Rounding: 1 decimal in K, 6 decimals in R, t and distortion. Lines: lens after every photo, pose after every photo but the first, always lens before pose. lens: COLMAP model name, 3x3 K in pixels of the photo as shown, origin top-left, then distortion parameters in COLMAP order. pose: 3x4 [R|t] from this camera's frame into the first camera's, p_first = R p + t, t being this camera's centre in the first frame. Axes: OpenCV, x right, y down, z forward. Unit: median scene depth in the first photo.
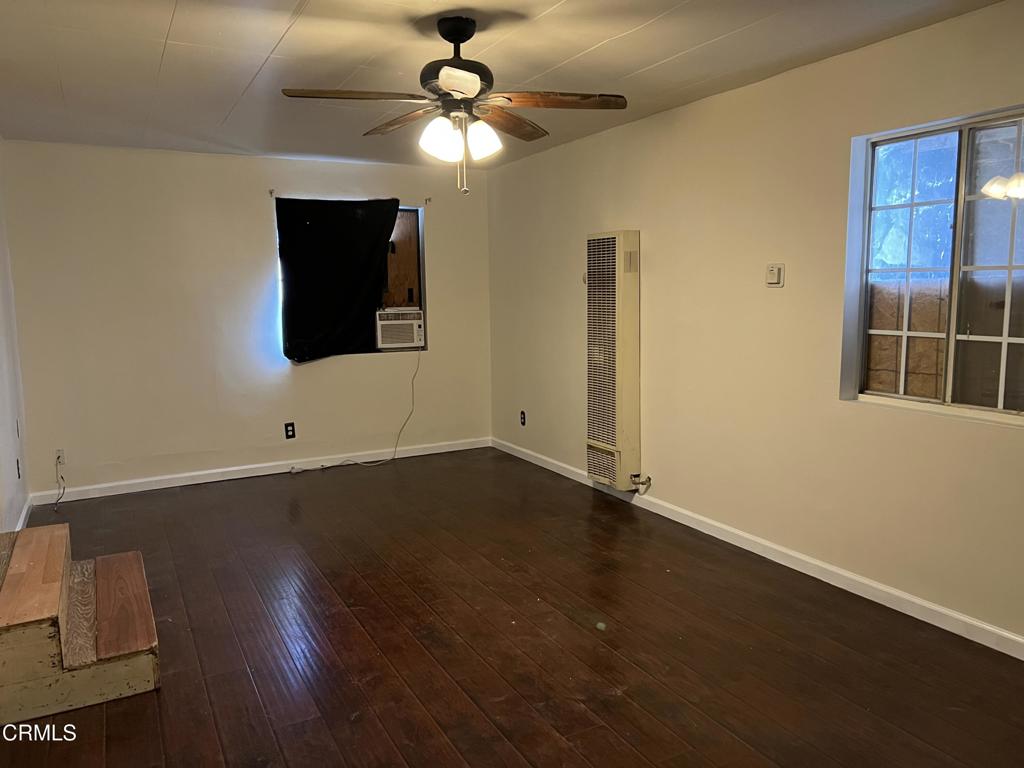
lens RADIAL K [[768.8, 0, 518.9], [0, 768.8, 380.8], [0, 0, 1]] dist [0.044055, -0.053189]
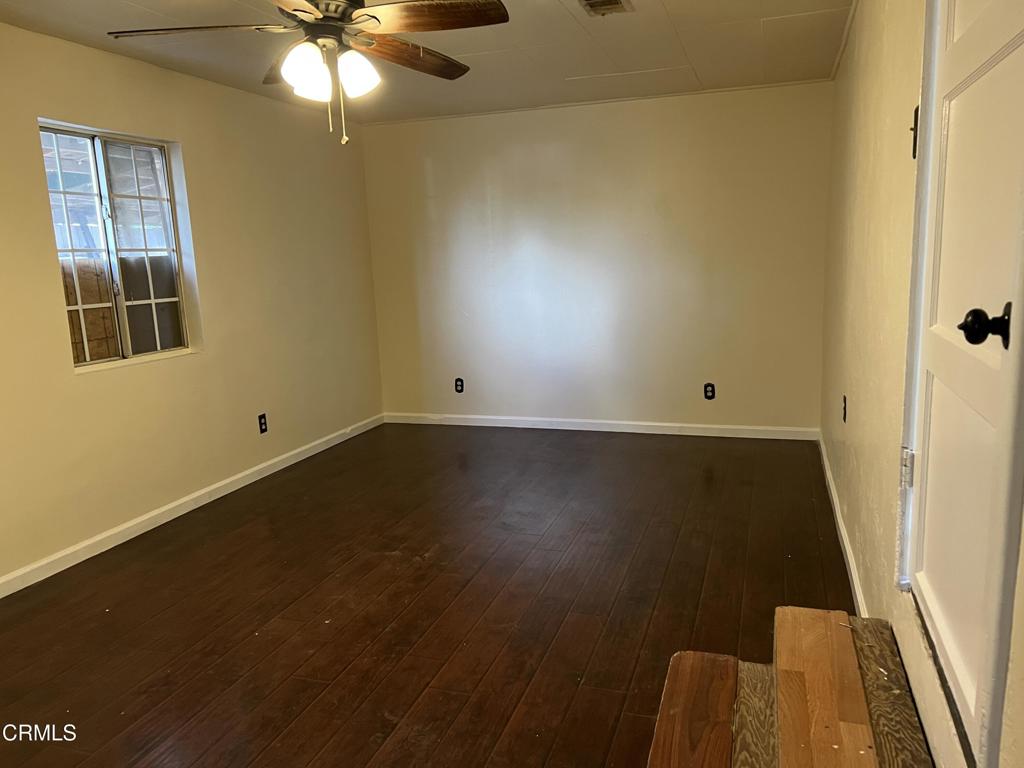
lens RADIAL K [[768.8, 0, 517.0], [0, 768.8, 389.9], [0, 0, 1]] dist [0.044055, -0.053189]
pose [[-0.689027, -0.091221, 0.718972, -0.852435], [0.136338, 0.958020, 0.252211, -0.160391], [-0.711796, 0.271803, -0.647665, 1.456718]]
